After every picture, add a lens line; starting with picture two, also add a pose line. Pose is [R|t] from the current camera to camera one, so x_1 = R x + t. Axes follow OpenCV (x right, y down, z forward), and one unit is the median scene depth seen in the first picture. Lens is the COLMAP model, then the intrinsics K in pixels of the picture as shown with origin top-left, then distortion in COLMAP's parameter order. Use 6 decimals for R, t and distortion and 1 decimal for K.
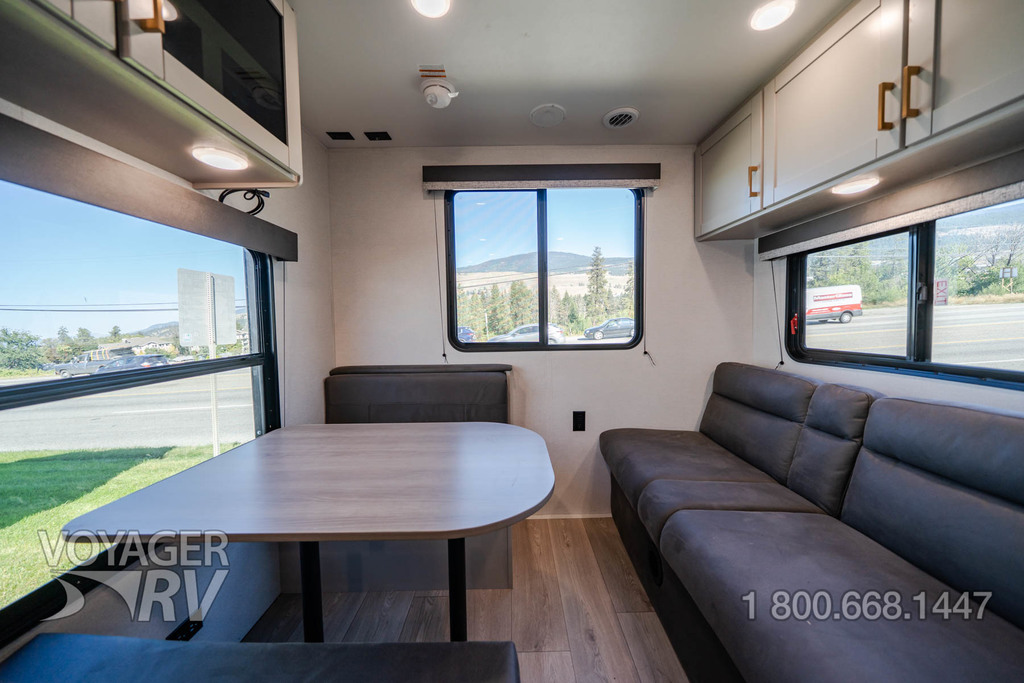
lens RADIAL K [[355.1, 0, 513.0], [0, 355.1, 340.0], [0, 0, 1]] dist [-0.003138, -0.000075]
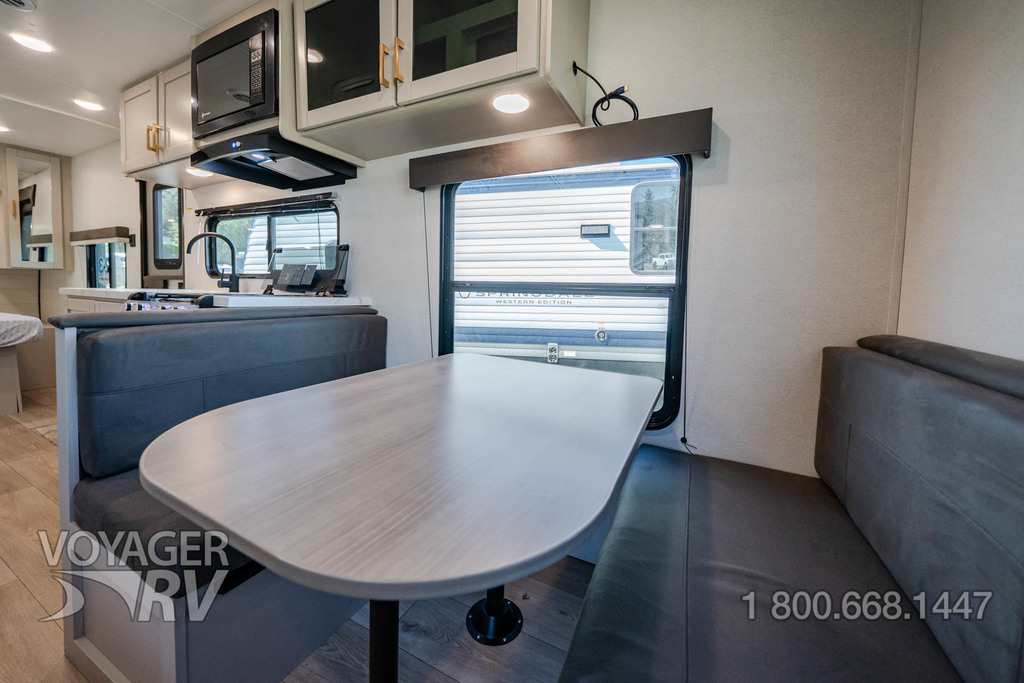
lens RADIAL K [[379.5, 0, 513.5], [0, 379.5, 308.1], [0, 0, 1]] dist [-0.001411, -0.000197]
pose [[-0.455221, 0.047348, -0.889119, 0.181983], [-0.064247, 0.994235, 0.085839, 0.032756], [0.888057, 0.096199, -0.449555, 0.885739]]
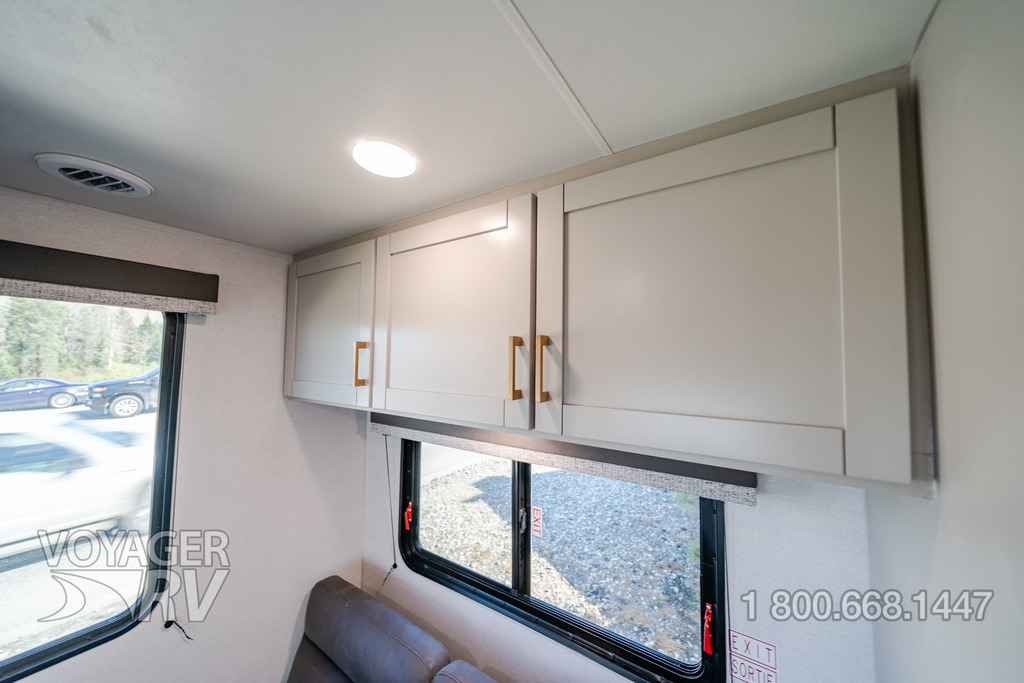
lens RADIAL K [[357.8, 0, 510.4], [0, 357.8, 345.2], [0, 0, 1]] dist [-0.000717, 0.000001]
pose [[0.582497, 0.066055, 0.810144, 0.248825], [0.017574, 0.995436, -0.093798, -0.349117], [-0.812643, 0.068875, 0.578678, 0.319694]]
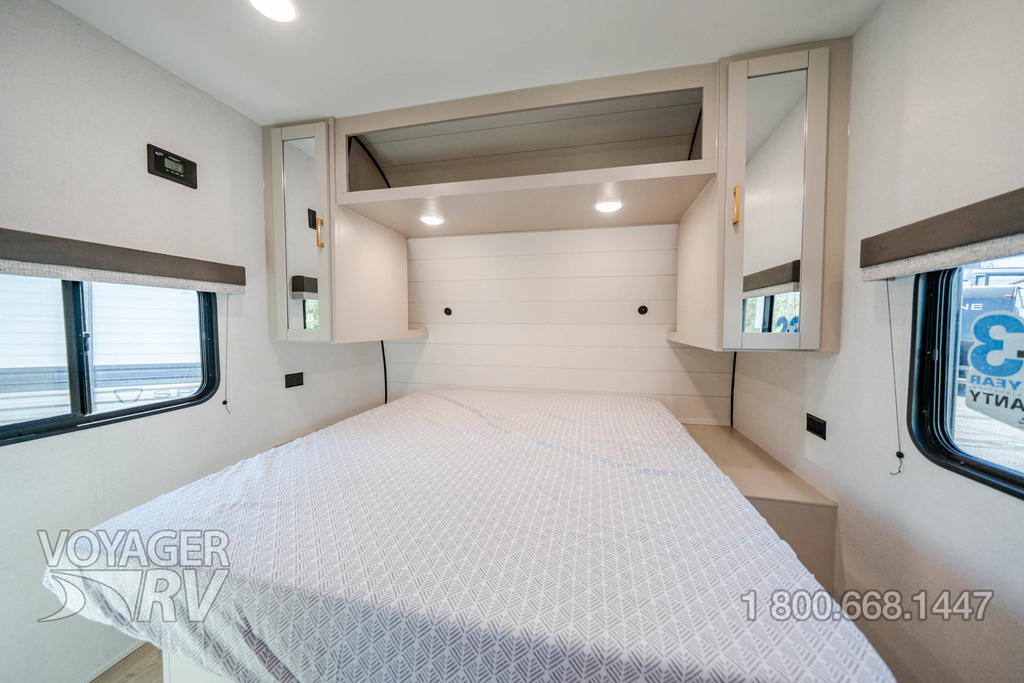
lens RADIAL K [[361.1, 0, 512.0], [0, 361.1, 341.5], [0, 0, 1]] dist [-0.000702, -0.000023]
pose [[-0.972405, 0.001953, 0.233291, -0.091676], [0.024990, 0.995084, 0.095829, 0.053413], [-0.231957, 0.099015, -0.967673, -1.241759]]
